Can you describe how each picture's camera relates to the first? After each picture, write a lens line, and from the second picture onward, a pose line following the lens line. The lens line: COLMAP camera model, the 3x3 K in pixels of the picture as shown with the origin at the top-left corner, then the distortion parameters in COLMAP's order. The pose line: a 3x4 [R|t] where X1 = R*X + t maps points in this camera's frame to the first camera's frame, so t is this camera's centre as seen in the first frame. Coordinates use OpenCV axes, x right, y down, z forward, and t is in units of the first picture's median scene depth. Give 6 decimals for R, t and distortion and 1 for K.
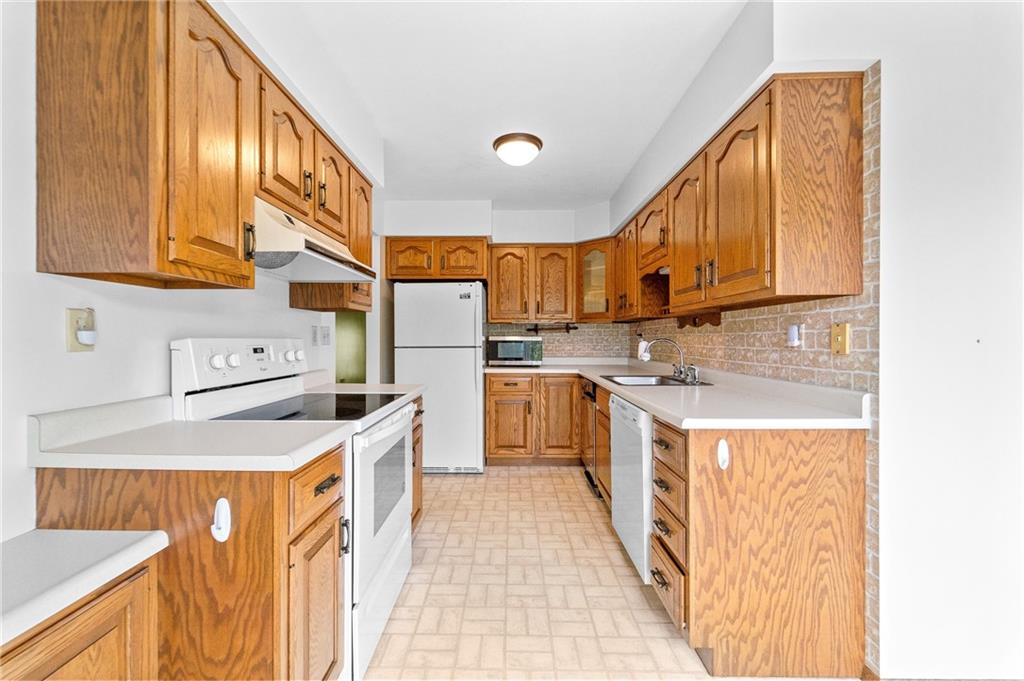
lens RADIAL K [[413.7, 0, 508.7], [0, 413.7, 341.1], [0, 0, 1]] dist [0.000259, 0.000106]
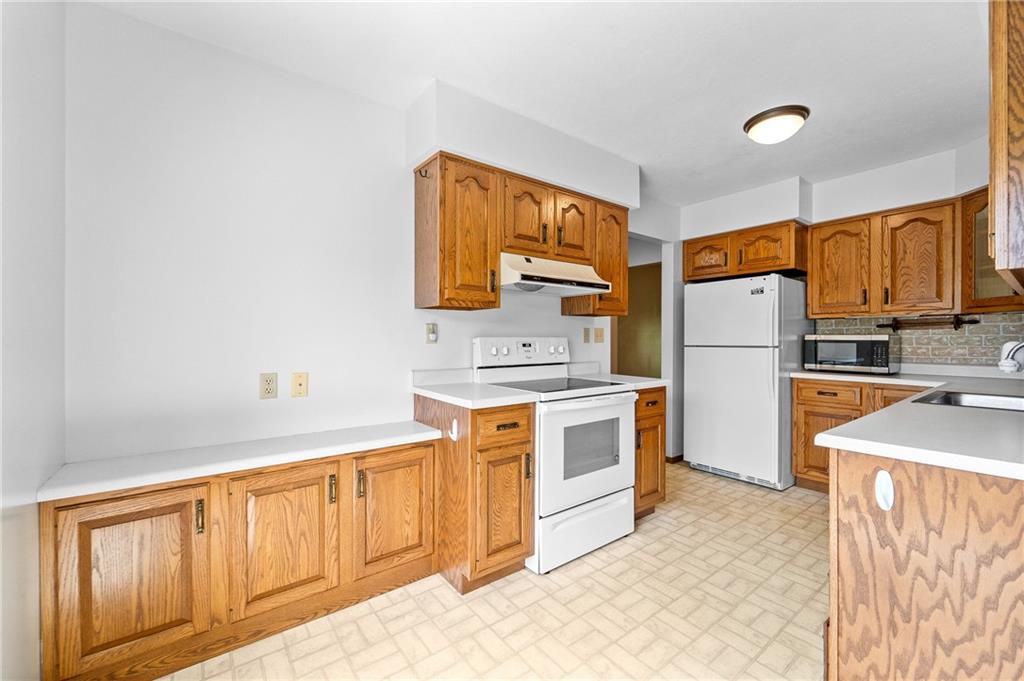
lens RADIAL K [[416.7, 0, 505.8], [0, 416.7, 339.7], [0, 0, 1]] dist [0.000254, 0.000069]
pose [[0.612682, 0.003738, -0.790321, 0.568851], [-0.004898, 0.999988, 0.000932, 0.000886], [0.790314, 0.003300, 0.612693, -0.011718]]
